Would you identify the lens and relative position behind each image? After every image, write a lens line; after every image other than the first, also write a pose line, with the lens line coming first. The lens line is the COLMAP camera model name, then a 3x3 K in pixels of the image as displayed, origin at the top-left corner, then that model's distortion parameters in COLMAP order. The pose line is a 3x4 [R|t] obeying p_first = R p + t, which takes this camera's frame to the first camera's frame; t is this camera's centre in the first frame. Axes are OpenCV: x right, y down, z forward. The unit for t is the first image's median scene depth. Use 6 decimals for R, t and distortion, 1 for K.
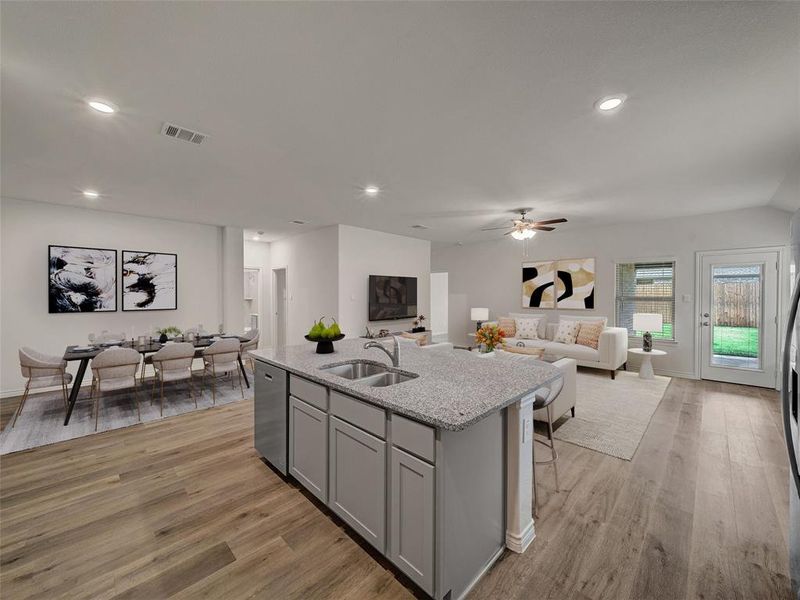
lens RADIAL K [[313.8, 0, 395.9], [0, 313.8, 294.0], [0, 0, 1]] dist [-0.002561, -0.000661]
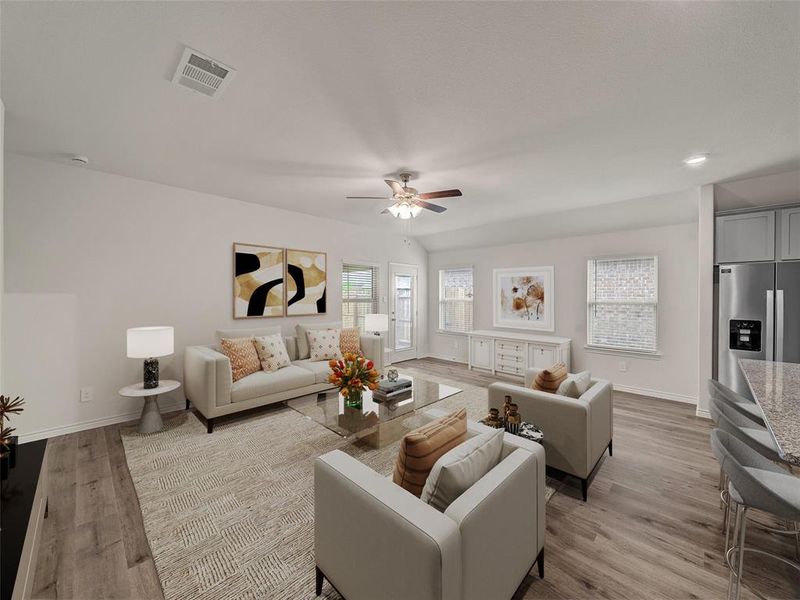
lens RADIAL K [[313.8, 0, 398.3], [0, 313.8, 298.4], [0, 0, 1]] dist [-0.002561, -0.000661]
pose [[-0.002809, -0.007868, 0.999965, -0.231138], [0.001875, 0.999967, 0.007873, 0.001106], [-0.999994, 0.001897, -0.002794, 0.797887]]
